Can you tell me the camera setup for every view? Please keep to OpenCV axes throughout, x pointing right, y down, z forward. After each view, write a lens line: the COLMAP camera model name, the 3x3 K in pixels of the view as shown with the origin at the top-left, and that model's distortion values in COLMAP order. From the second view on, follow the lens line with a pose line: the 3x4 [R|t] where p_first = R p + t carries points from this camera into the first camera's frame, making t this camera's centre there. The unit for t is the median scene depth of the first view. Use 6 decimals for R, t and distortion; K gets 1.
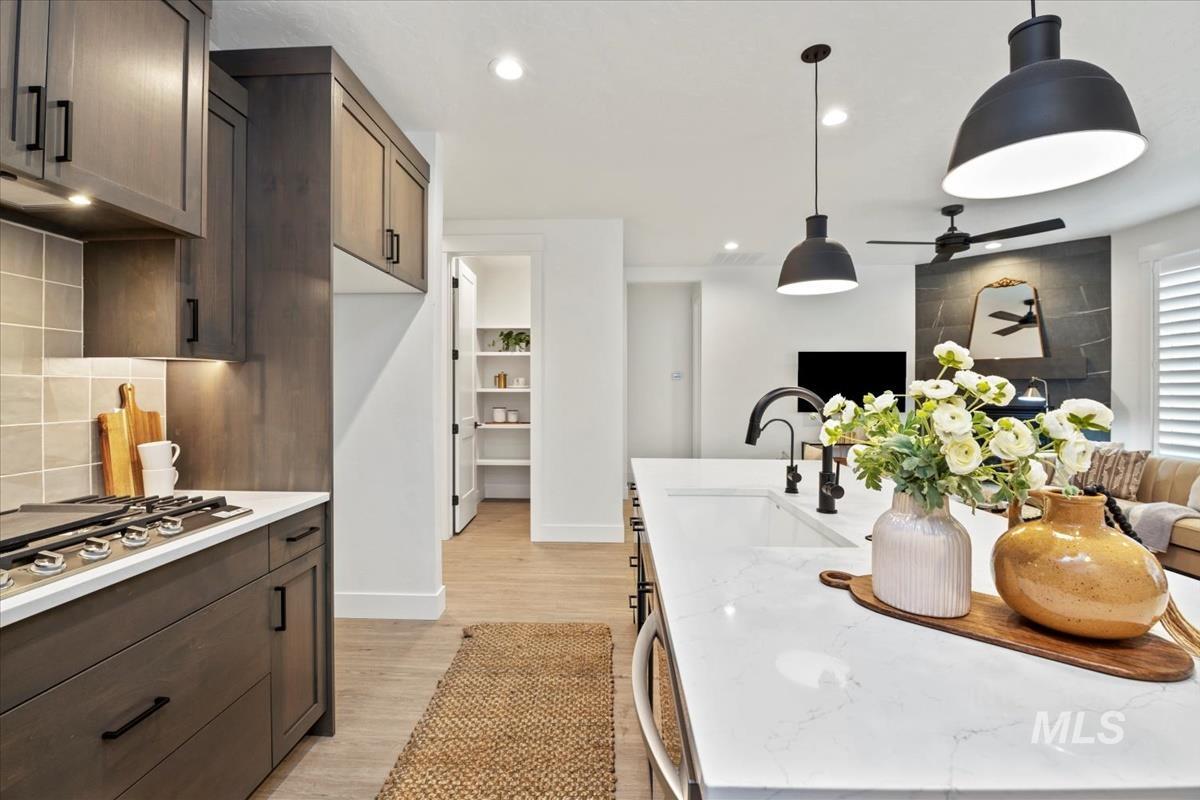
lens RADIAL K [[516.8, 0, 597.5], [0, 516.8, 393.4], [0, 0, 1]] dist [0.000147, -0.010307]
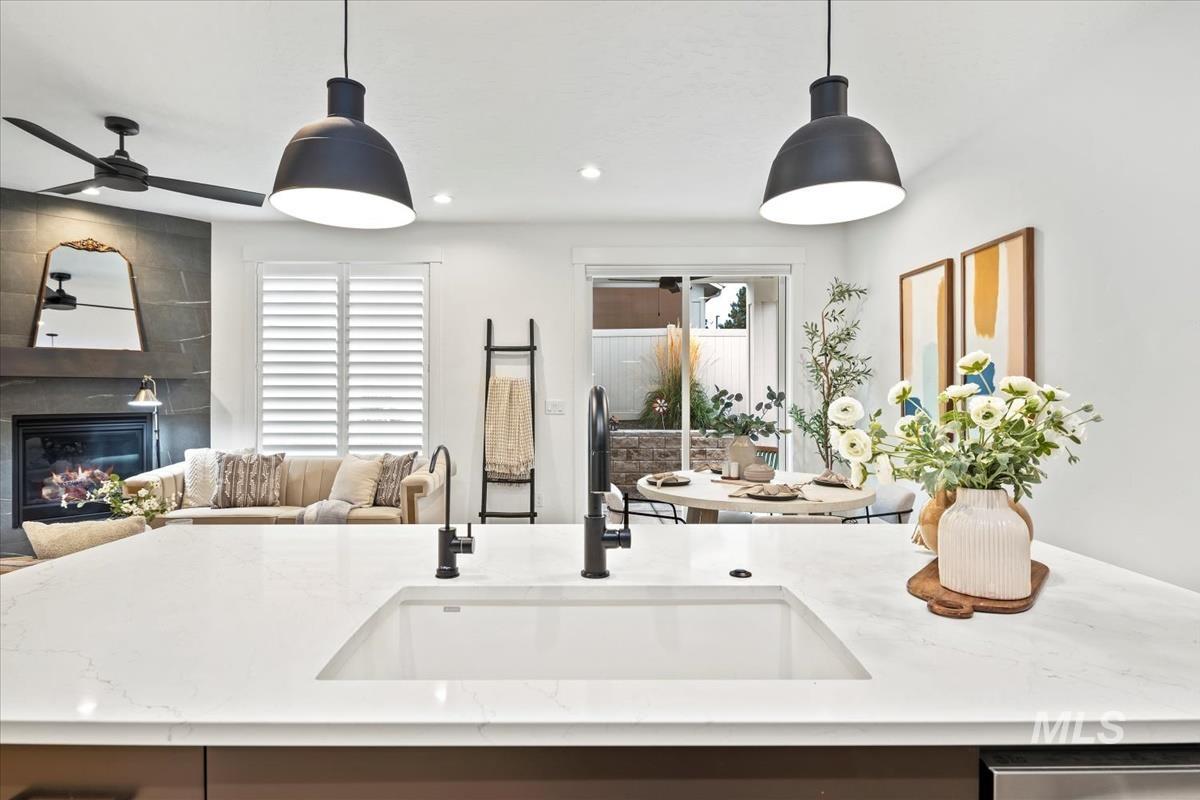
lens RADIAL K [[610.5, 0, 597.0], [0, 610.5, 385.3], [0, 0, 1]] dist [-0.001226, -0.000554]
pose [[-0.047746, 0.012283, 0.998784, -0.126474], [0.006433, 0.999907, -0.011990, -0.001337], [-0.998839, 0.005853, -0.047820, 0.391422]]
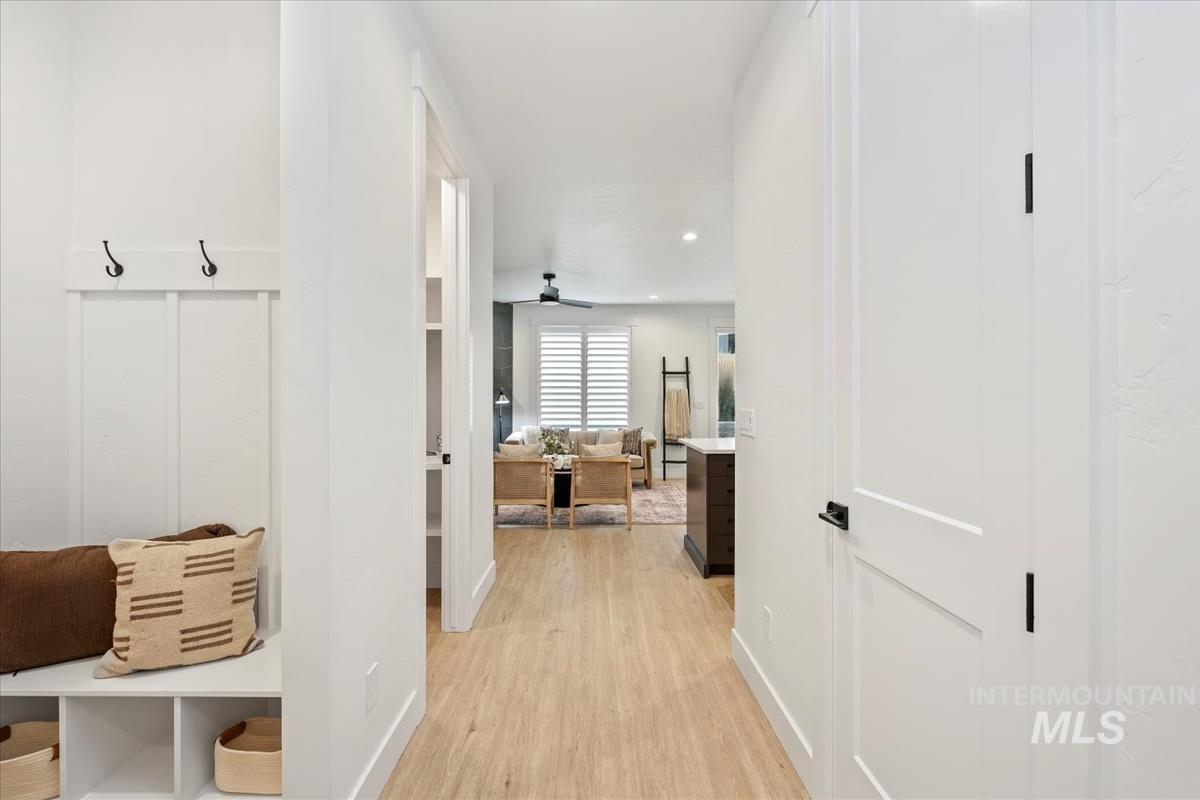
lens RADIAL K [[516.8, 0, 597.5], [0, 516.8, 393.4], [0, 0, 1]] dist [0.000147, -0.010307]
pose [[-0.047947, 0.010671, 0.998793, -0.766476], [0.004876, 0.999934, -0.010449, 0.003723], [-0.998838, 0.004369, -0.047996, 0.865693]]
